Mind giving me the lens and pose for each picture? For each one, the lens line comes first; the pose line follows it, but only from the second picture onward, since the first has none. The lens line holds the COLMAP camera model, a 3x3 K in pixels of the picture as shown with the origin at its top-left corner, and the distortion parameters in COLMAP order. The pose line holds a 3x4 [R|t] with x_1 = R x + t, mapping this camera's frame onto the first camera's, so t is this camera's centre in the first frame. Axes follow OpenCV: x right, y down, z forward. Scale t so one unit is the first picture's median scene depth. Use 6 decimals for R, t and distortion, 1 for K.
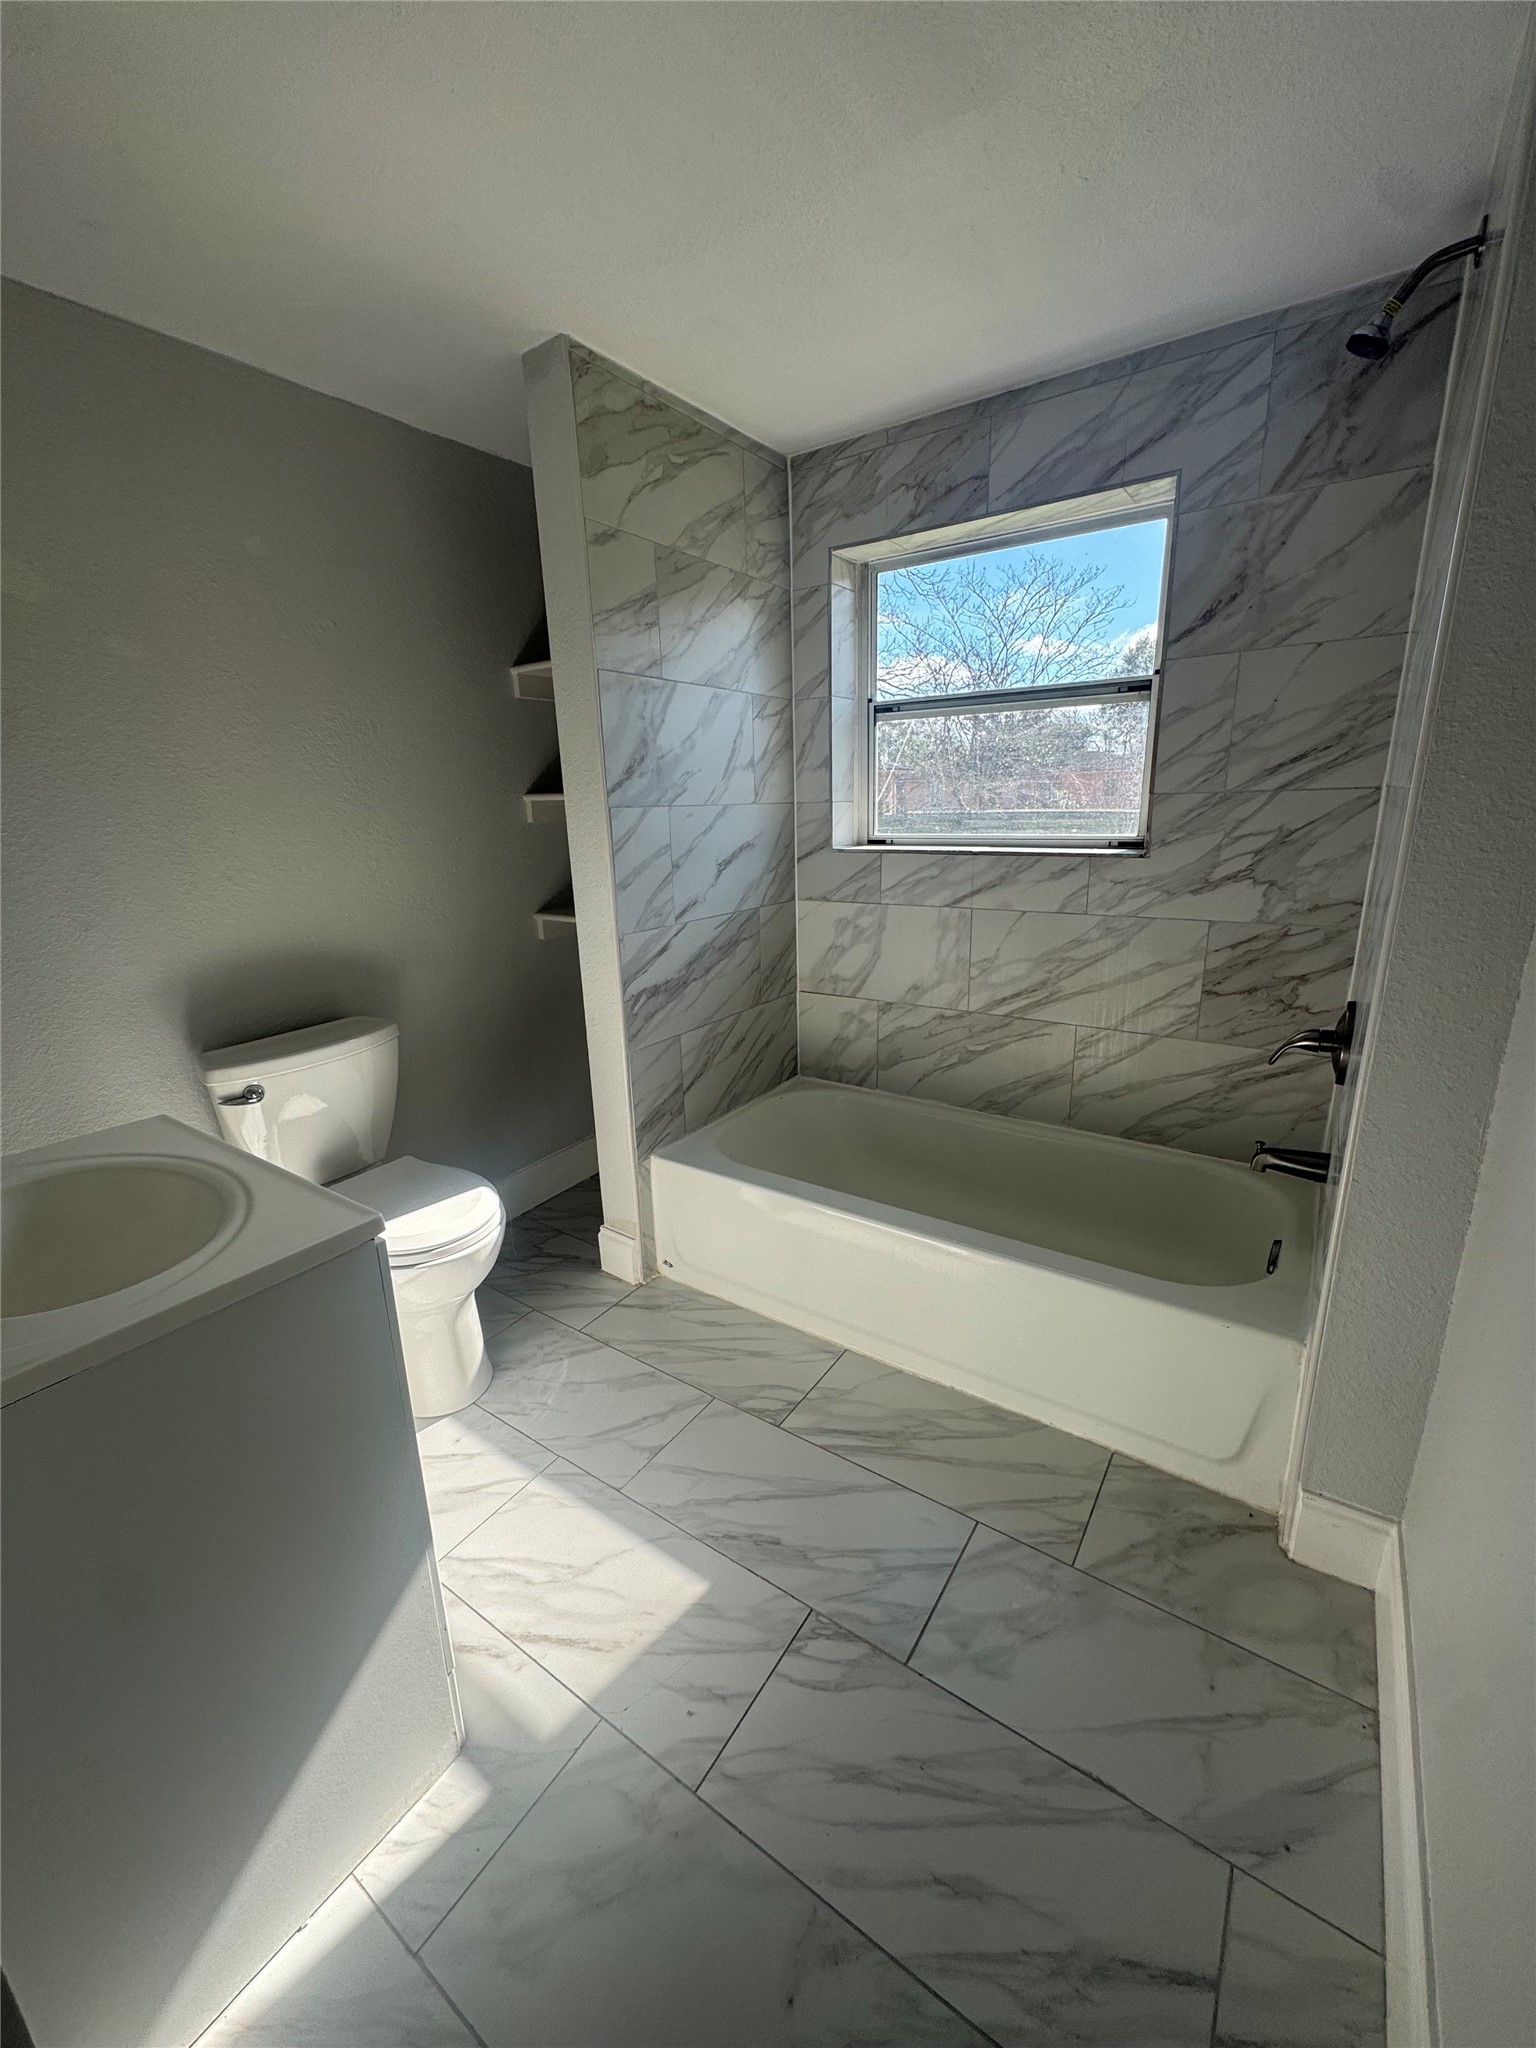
lens RADIAL K [[818.0, 0, 768.0], [0, 818.0, 1024.0], [0, 0, 1]] dist [-0.003107, -0.000036]
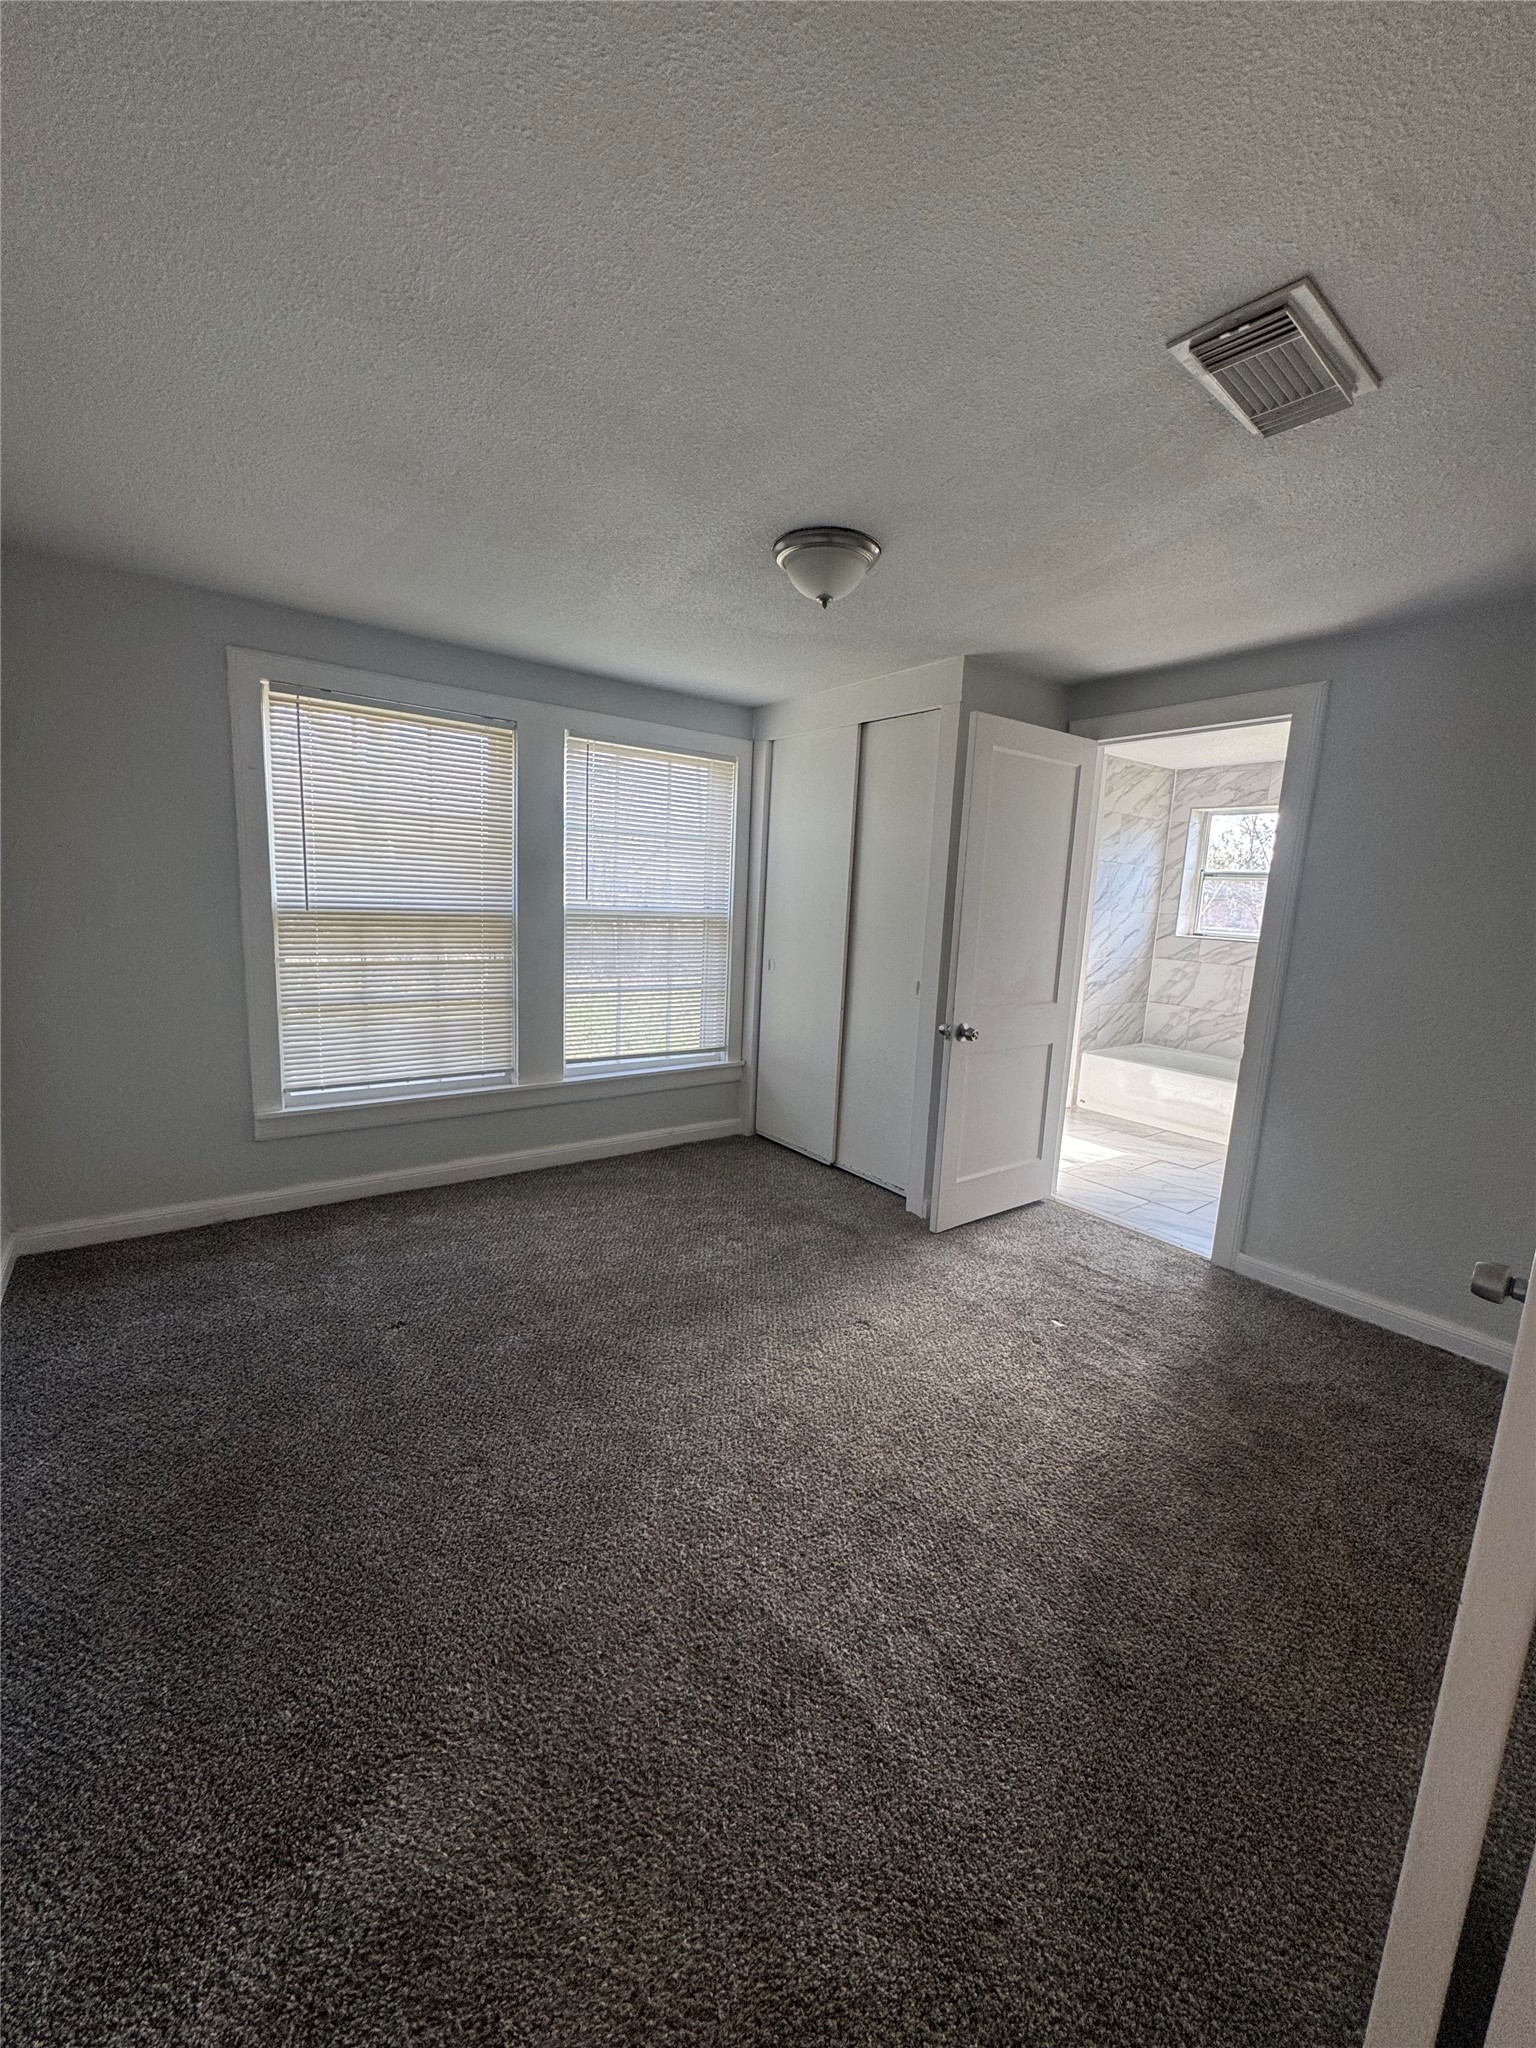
lens RADIAL K [[835.0, 0, 768.0], [0, 835.0, 1024.0], [0, 0, 1]] dist [-0.002170, -0.000064]
pose [[0.948539, 0.123973, -0.291382, -0.299787], [-0.155954, 0.983734, -0.089134, 0.419795], [0.275592, 0.129990, 0.952445, -1.510100]]
